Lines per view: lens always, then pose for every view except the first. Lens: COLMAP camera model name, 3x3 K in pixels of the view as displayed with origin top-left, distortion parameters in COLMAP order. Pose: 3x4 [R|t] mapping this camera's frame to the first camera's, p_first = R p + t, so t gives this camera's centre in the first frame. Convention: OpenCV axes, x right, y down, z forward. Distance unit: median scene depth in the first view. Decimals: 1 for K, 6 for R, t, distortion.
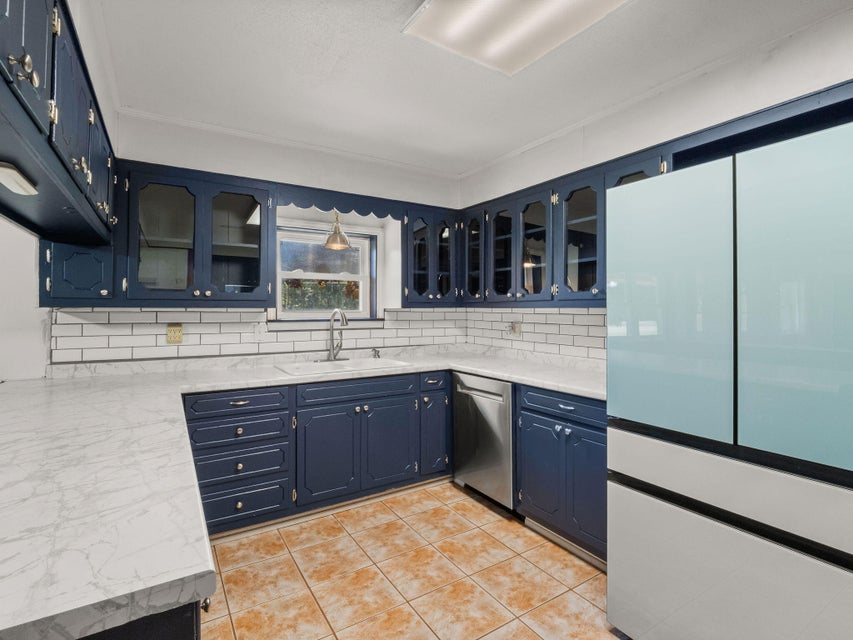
lens RADIAL K [[420.3, 0, 429.7], [0, 420.3, 300.3], [0, 0, 1]] dist [-0.018229, -0.000334]
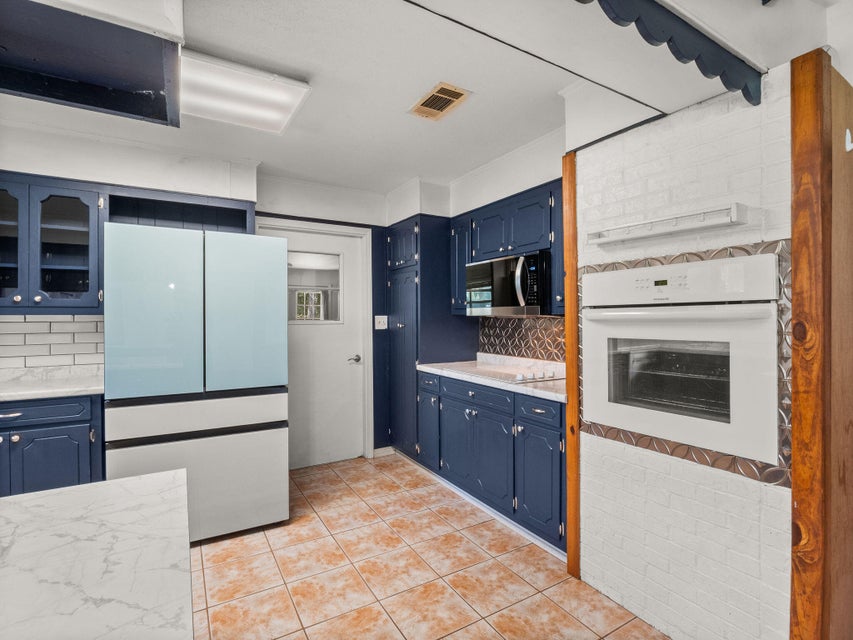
lens RADIAL K [[420.3, 0, 432.3], [0, 420.3, 317.3], [0, 0, 1]] dist [-0.018229, -0.000334]
pose [[0.016412, 0.000664, 0.999865, -0.444827], [-0.020389, 0.999792, -0.000329, 0.002252], [-0.999657, -0.020380, 0.016422, -0.005635]]
